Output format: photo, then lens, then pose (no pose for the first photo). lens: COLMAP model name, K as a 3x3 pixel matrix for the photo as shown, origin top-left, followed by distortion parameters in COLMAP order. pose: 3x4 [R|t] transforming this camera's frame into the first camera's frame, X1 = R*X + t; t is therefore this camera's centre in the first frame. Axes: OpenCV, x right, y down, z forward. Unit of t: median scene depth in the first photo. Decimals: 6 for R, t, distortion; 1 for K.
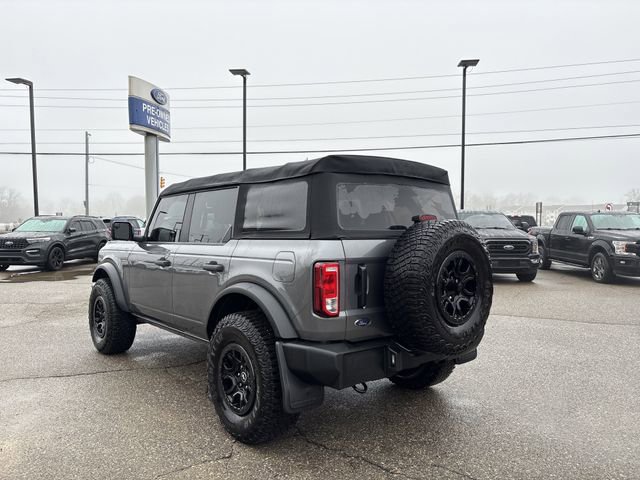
lens RADIAL K [[484.1, 0, 319.6], [0, 484.1, 246.3], [0, 0, 1]] dist [0.021732, -0.014169]
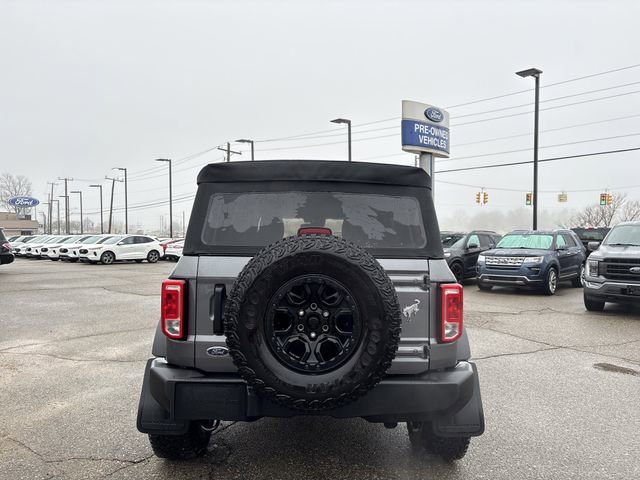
lens RADIAL K [[484.1, 0, 314.9], [0, 484.1, 244.0], [0, 0, 1]] dist [0.021732, -0.014169]
pose [[0.768124, 0.008977, -0.640238, 0.134687], [-0.033706, 0.999082, -0.026431, -0.003269], [0.639413, 0.041882, 0.767722, 0.074767]]
